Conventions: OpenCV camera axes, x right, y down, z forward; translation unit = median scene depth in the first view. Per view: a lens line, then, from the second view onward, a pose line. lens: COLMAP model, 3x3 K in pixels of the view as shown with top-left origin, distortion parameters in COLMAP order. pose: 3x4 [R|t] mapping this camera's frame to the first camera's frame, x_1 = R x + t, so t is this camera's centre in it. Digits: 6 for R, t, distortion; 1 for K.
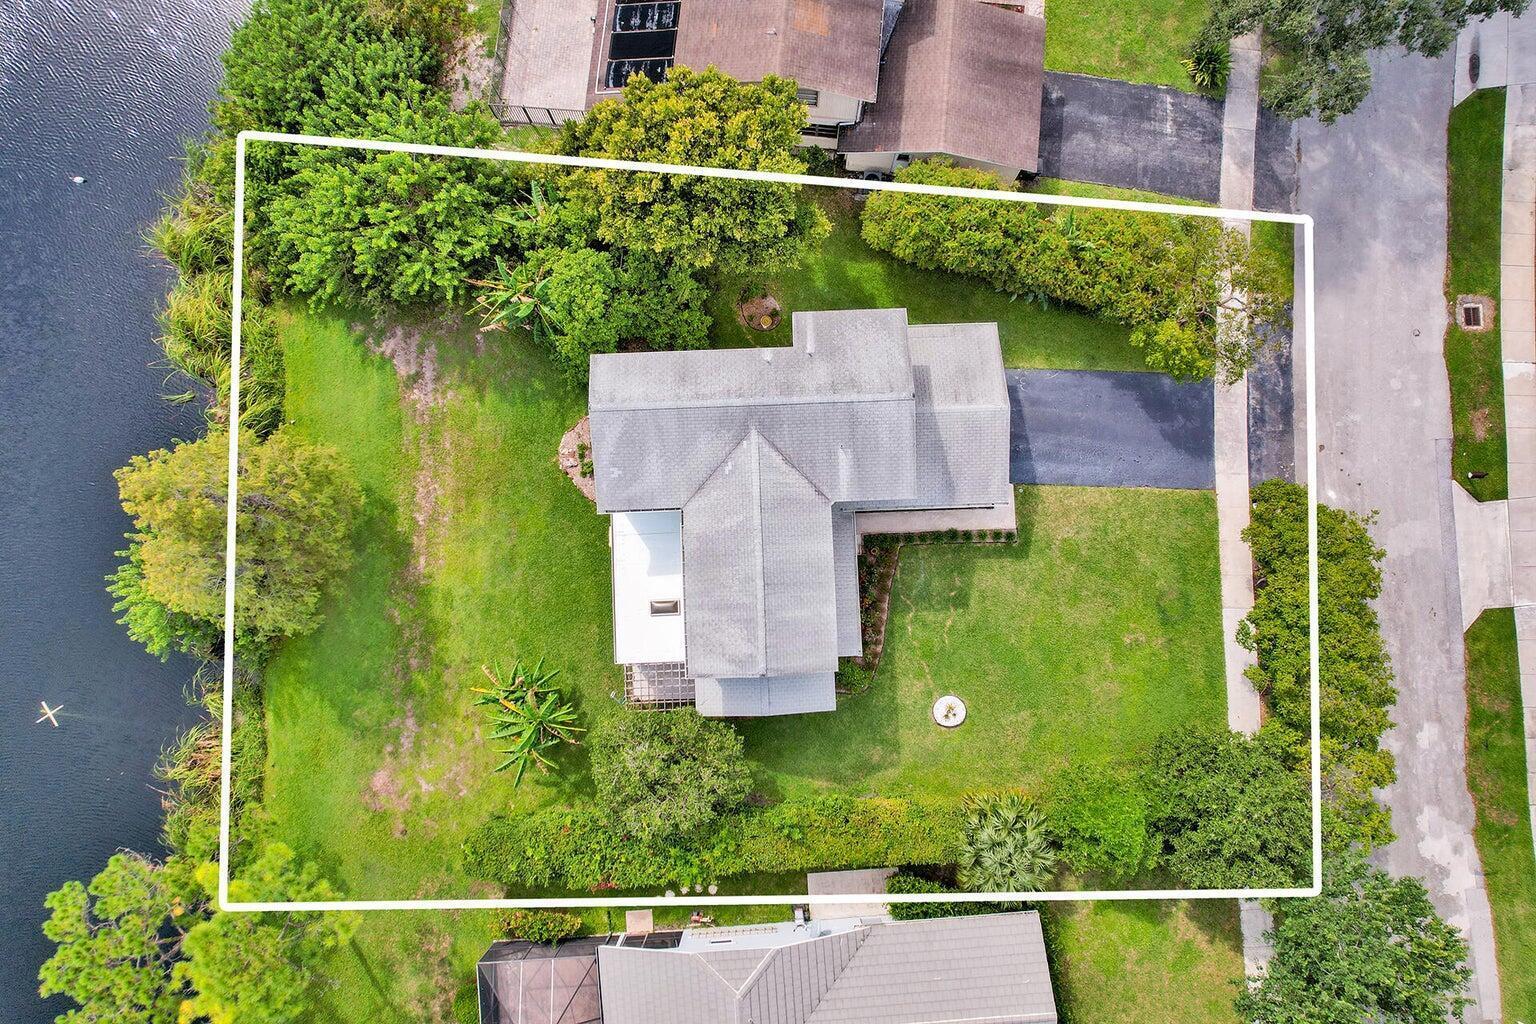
lens RADIAL K [[987.3, 0, 768.0], [0, 987.3, 512.0], [0, 0, 1]] dist [-0.079615, 0.073132]
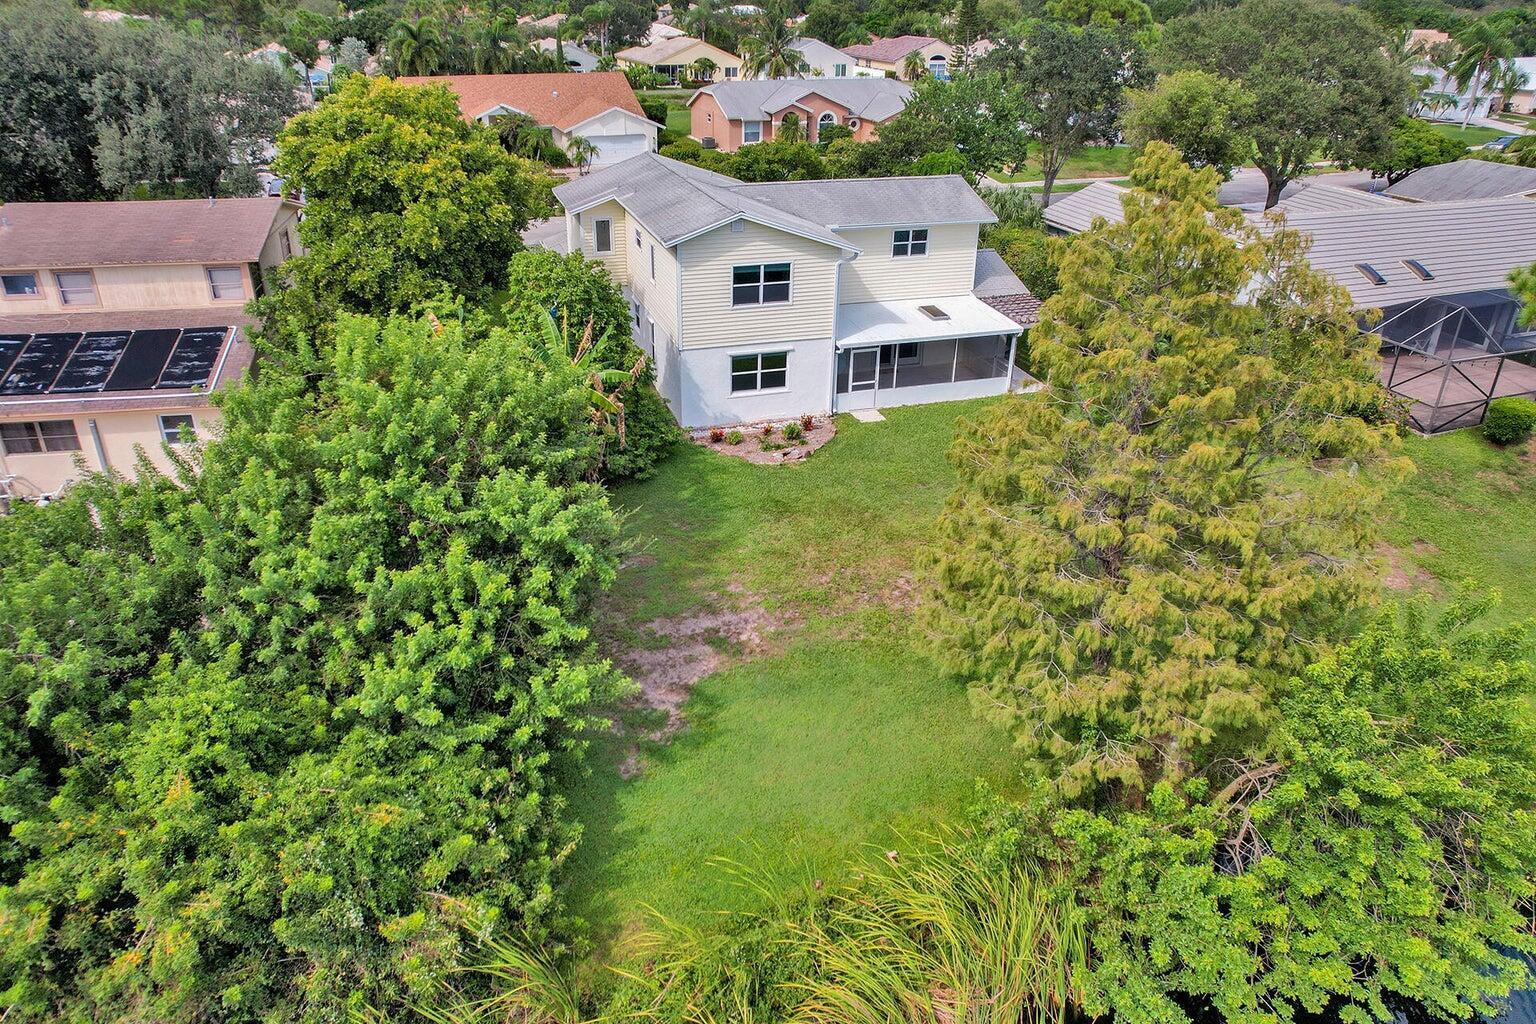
lens RADIAL K [[1024.5, 0, 768.0], [0, 1024.5, 512.0], [0, 0, 1]] dist [-0.106579, 0.091347]
pose [[-0.277021, -0.448091, 0.849985, -0.834951], [0.954846, -0.029531, 0.295629, -0.283523], [-0.107367, 0.893500, 0.436038, 0.756193]]
